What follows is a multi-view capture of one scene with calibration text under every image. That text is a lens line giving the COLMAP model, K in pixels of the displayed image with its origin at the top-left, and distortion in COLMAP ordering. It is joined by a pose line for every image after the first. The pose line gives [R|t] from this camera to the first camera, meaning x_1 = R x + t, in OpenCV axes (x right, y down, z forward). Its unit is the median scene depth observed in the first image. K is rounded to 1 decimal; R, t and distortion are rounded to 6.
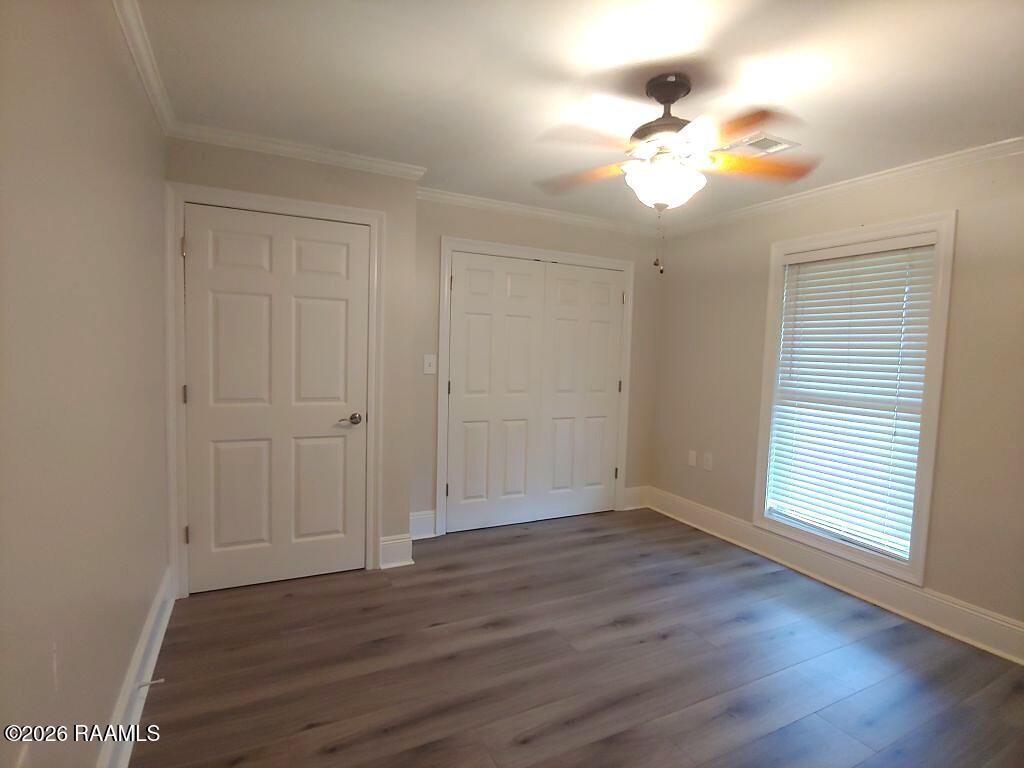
lens RADIAL K [[518.6, 0, 509.9], [0, 518.6, 383.5], [0, 0, 1]] dist [-0.013635, -0.001171]
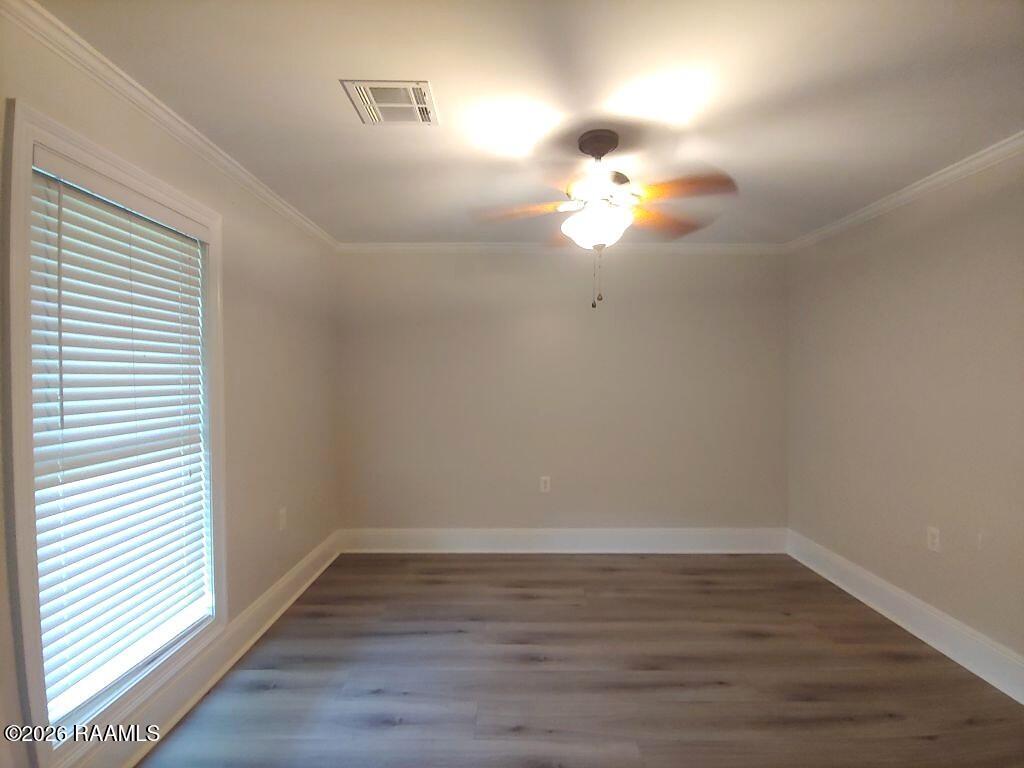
lens RADIAL K [[518.6, 0, 509.9], [0, 518.6, 383.5], [0, 0, 1]] dist [-0.013635, -0.001171]
pose [[-0.894034, -0.041951, 0.446030, -0.030631], [-0.003563, 0.996240, 0.086558, -0.121514], [-0.447984, 0.075796, -0.890823, 1.687099]]
